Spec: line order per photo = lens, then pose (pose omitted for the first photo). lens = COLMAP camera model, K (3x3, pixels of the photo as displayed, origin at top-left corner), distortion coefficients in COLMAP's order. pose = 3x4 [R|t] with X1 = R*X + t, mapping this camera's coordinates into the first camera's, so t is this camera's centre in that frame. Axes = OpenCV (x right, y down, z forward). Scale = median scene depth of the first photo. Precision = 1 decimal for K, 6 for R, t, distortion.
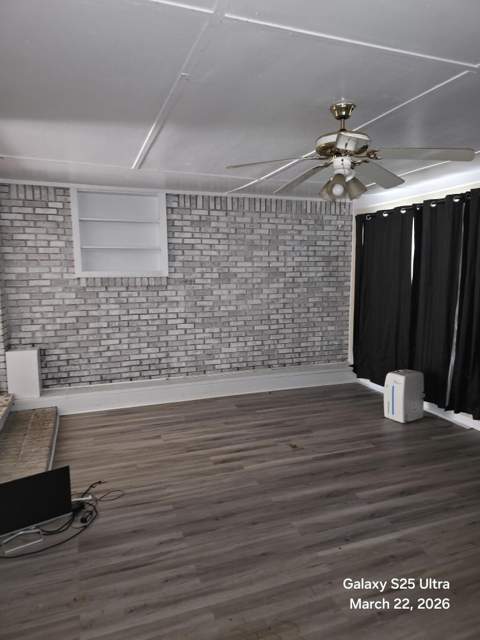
lens RADIAL K [[433.4, 0, 243.9], [0, 433.4, 318.6], [0, 0, 1]] dist [0.096222, -0.080339]
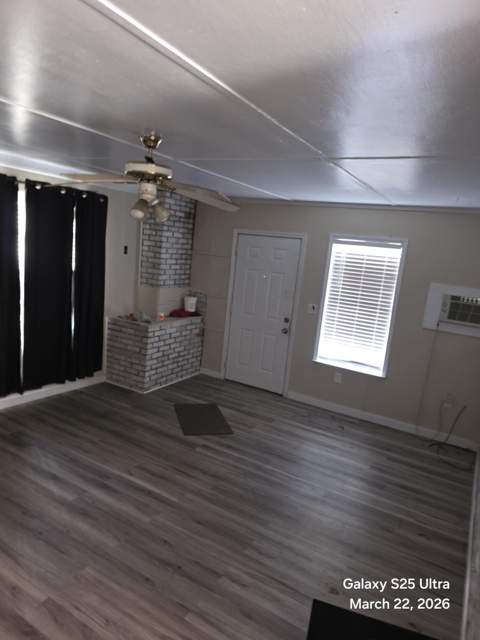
lens RADIAL K [[433.4, 0, 243.9], [0, 433.4, 318.6], [0, 0, 1]] dist [0.096222, -0.080339]
pose [[-0.630895, -0.177782, 0.755225, -0.818944], [-0.000306, 0.973451, 0.228897, -0.280248], [-0.775868, 0.144179, -0.614200, 1.518238]]
